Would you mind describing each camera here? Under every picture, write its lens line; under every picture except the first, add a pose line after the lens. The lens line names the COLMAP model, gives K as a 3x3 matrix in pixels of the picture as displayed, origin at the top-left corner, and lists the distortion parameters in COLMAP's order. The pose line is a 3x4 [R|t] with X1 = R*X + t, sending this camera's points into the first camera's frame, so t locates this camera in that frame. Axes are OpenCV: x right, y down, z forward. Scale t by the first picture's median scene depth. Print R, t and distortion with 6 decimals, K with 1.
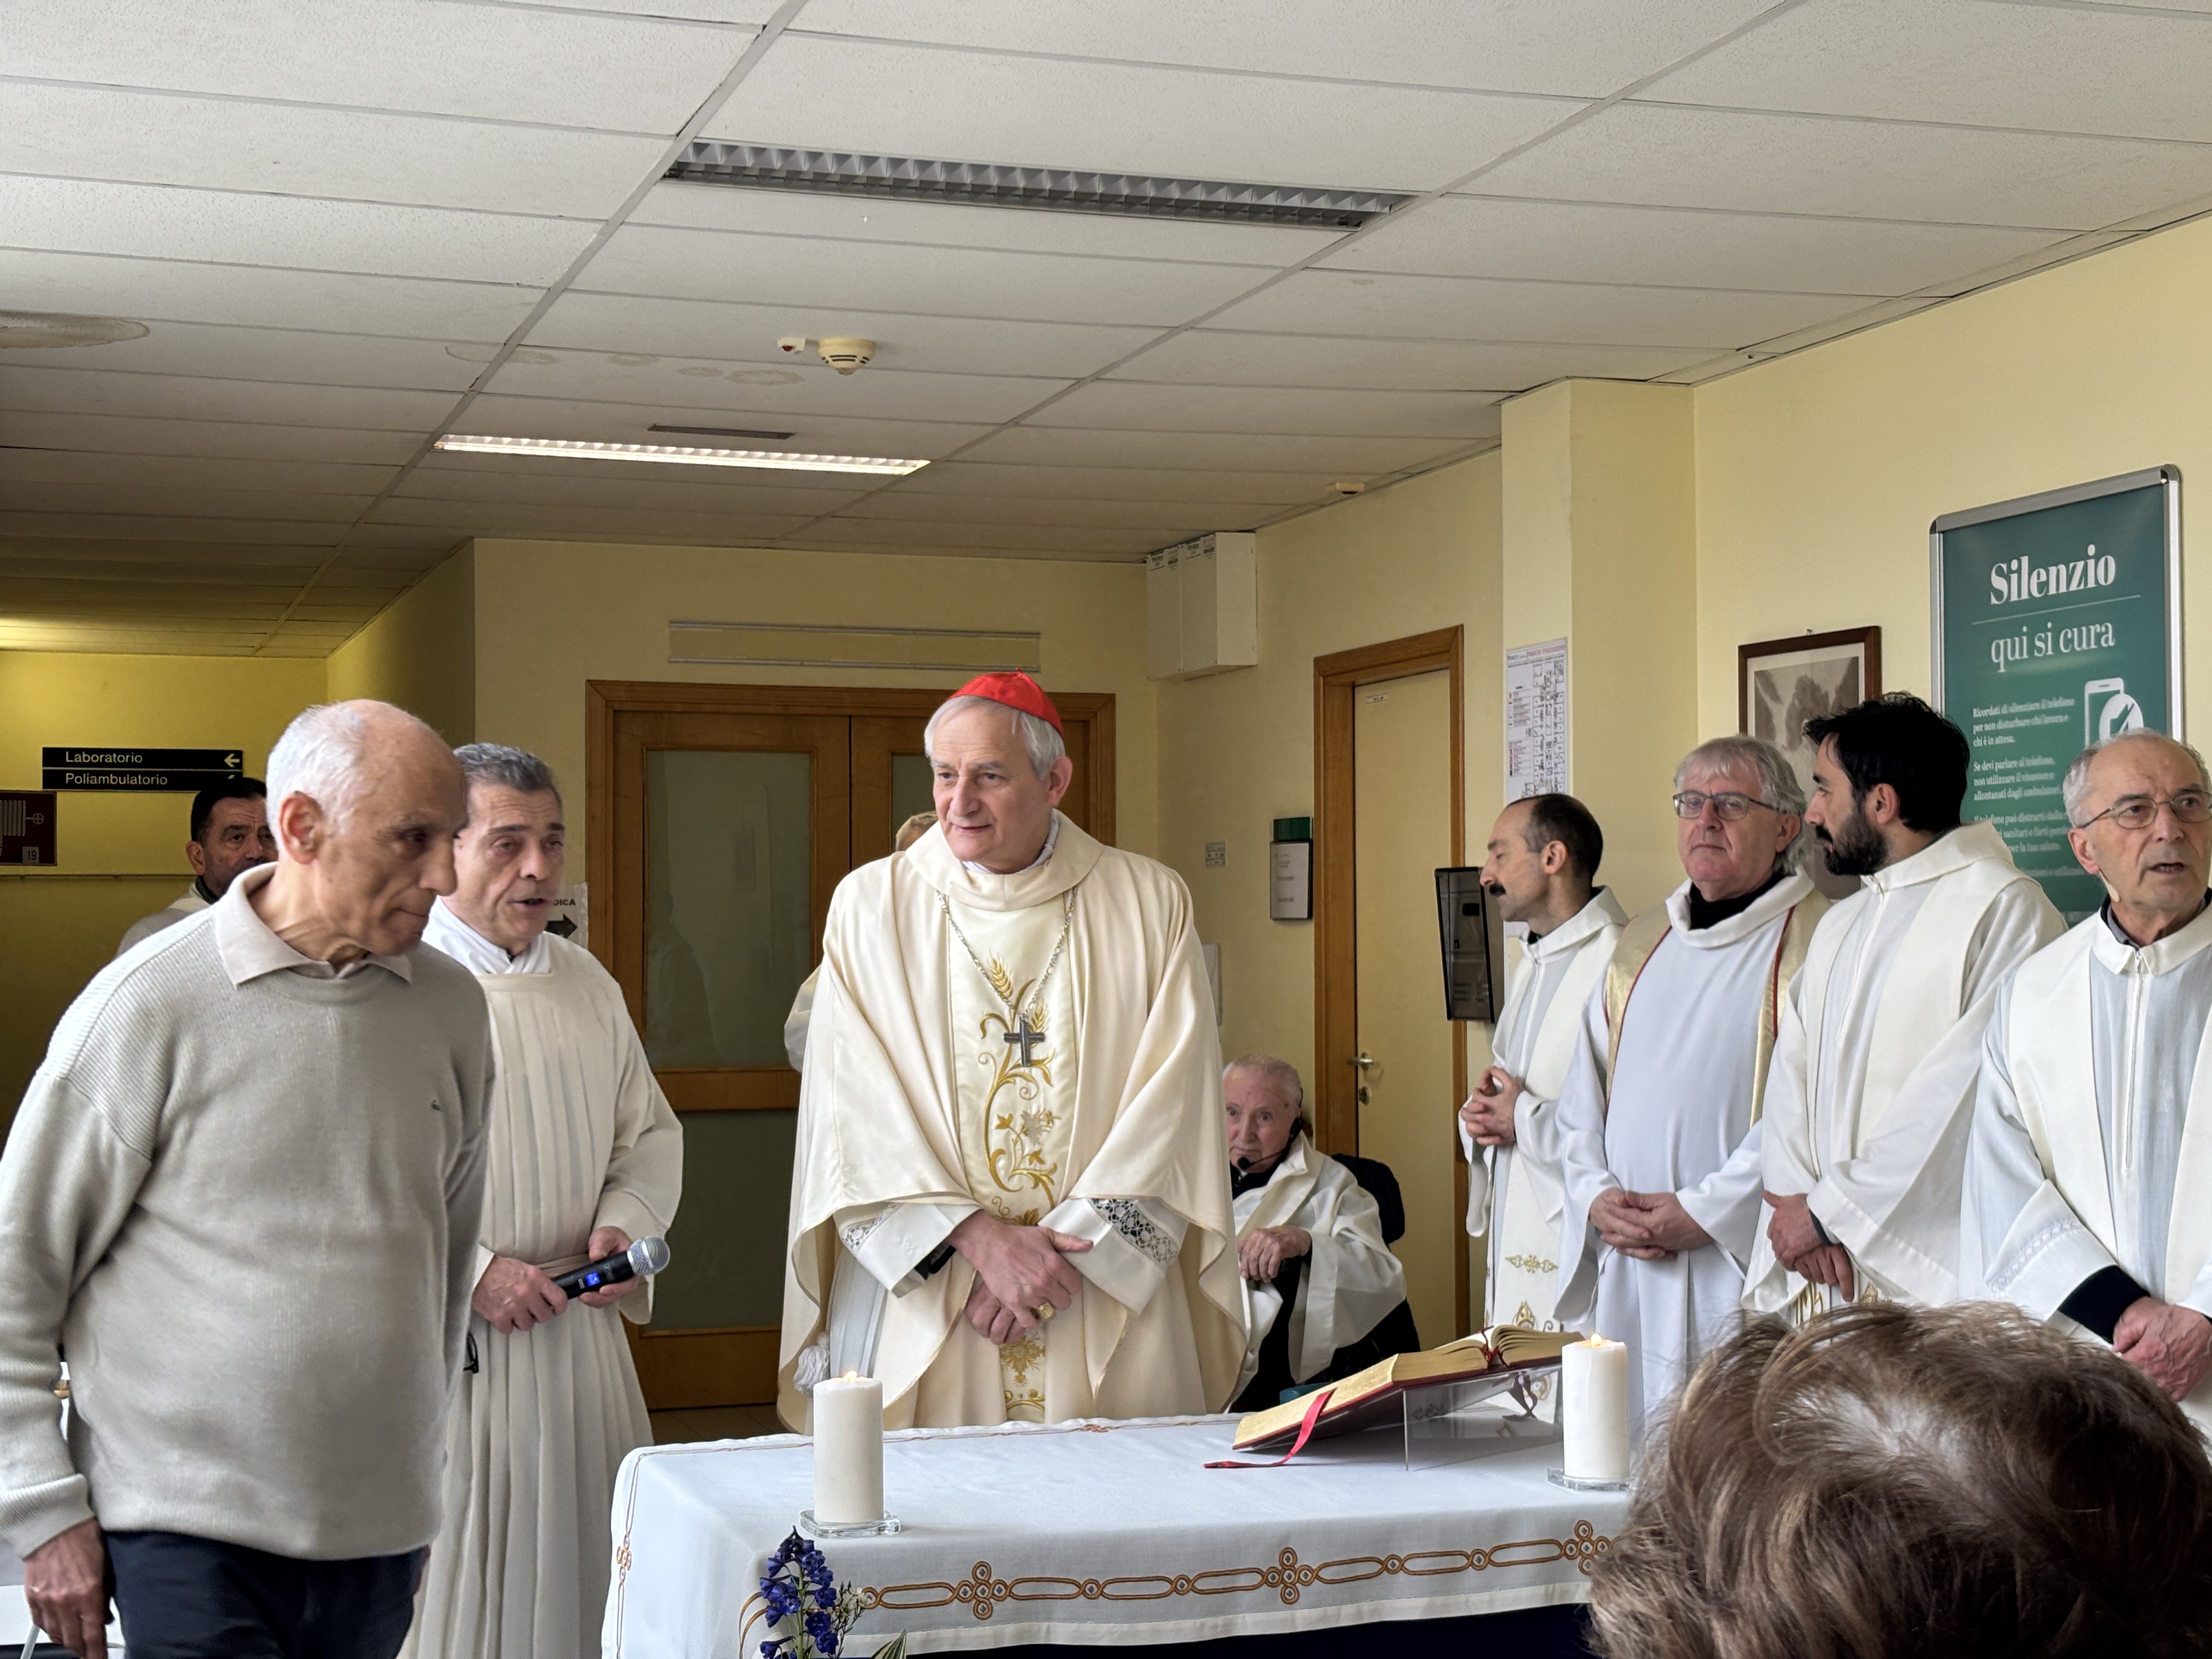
lens RADIAL K [[3323.4, 0, 1106.0], [0, 3323.4, 829.5], [0, 0, 1]] dist [-0.023753, -0.555343]
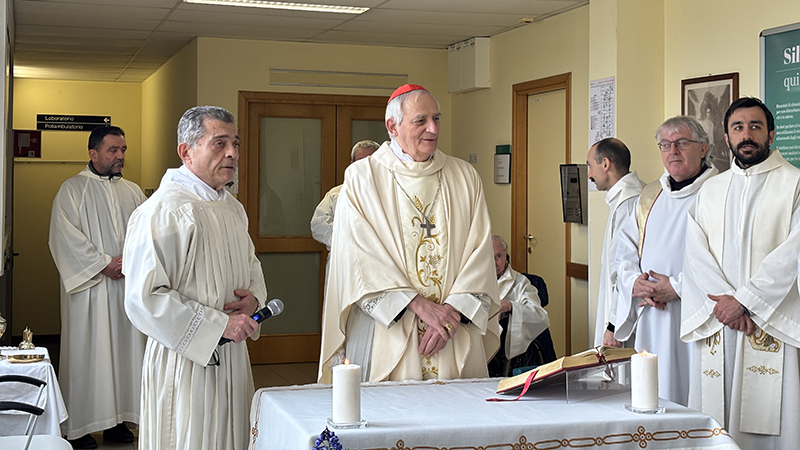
lens RADIAL K [[1198.1, 0, 364.4], [0, 1198.1, 169.3], [0, 0, 1]] dist [0.029738, -0.654166]
pose [[0.998872, 0.013971, -0.045381, -0.014626], [-0.013294, 0.999796, 0.015176, 0.003797], [0.045583, -0.014556, 0.998854, 0.053158]]
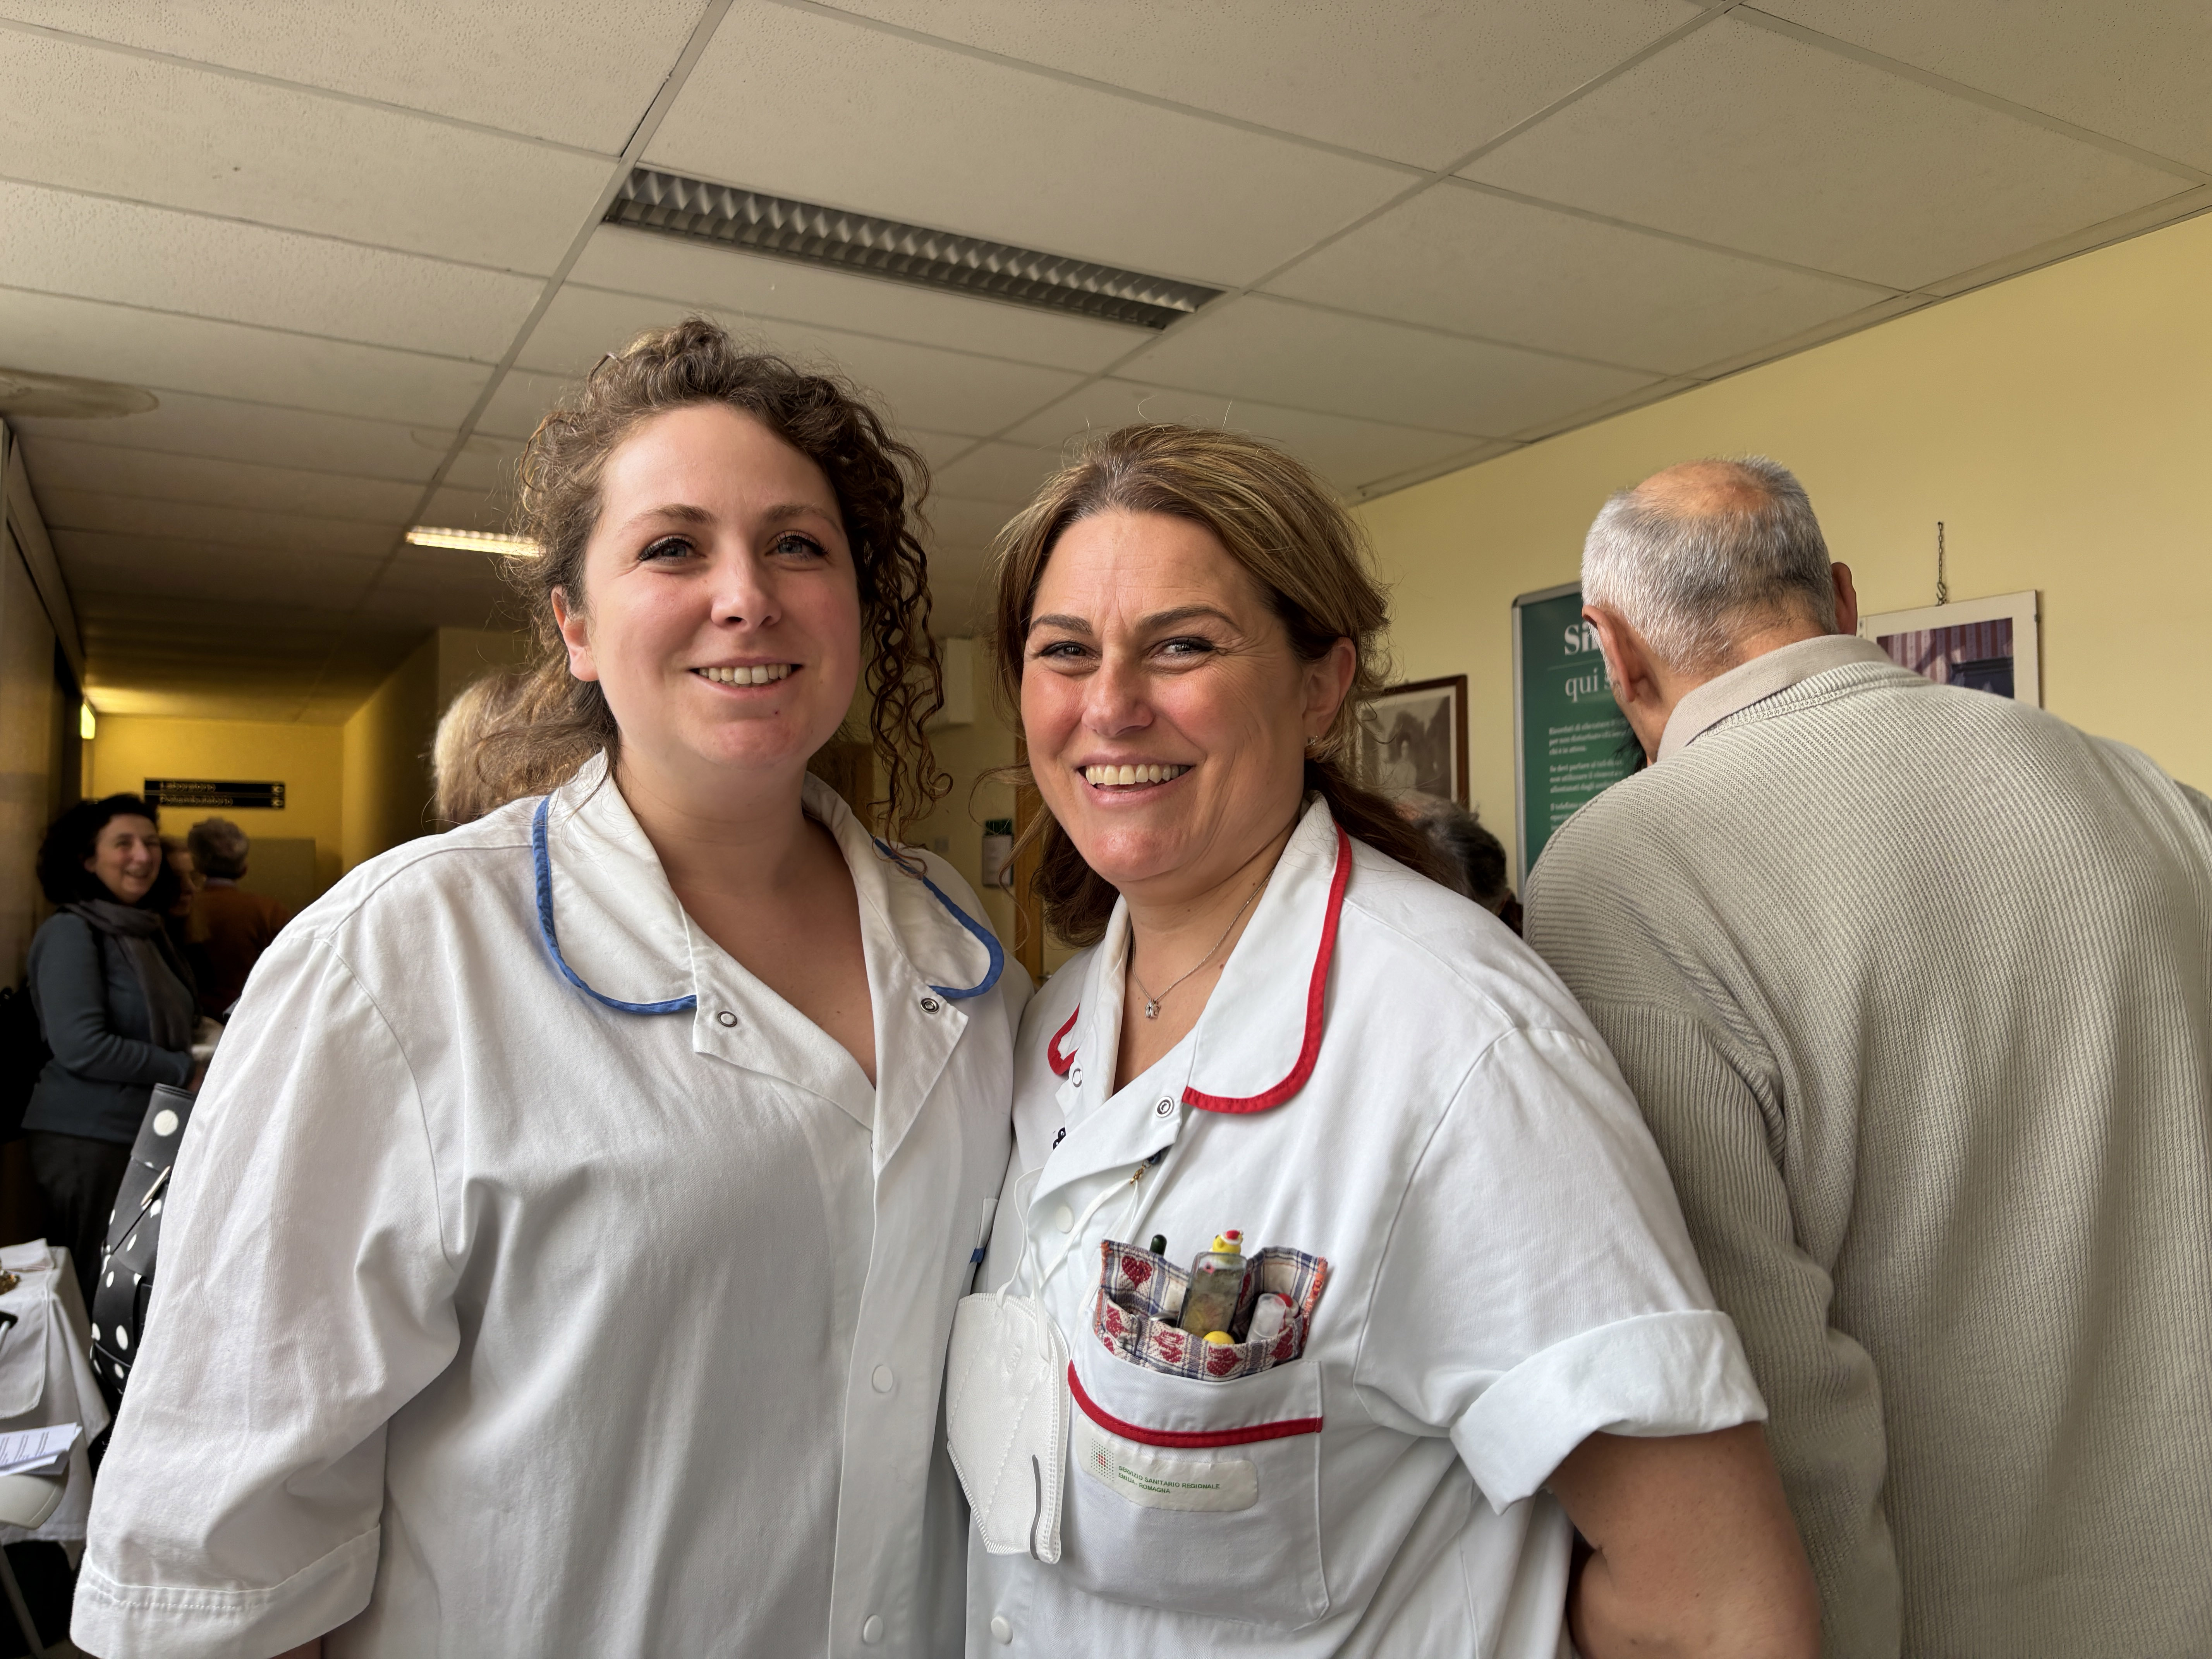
lens RADIAL K [[1657.0, 0, 1140.7], [0, 1657.0, 829.5], [0, 0, 1]] dist [0.000500, -0.052489]
pose [[0.978360, 0.009861, 0.206673, -0.052351], [-0.006466, 0.999833, -0.017094, 0.018766], [-0.206807, 0.015388, 0.978261, 0.313276]]
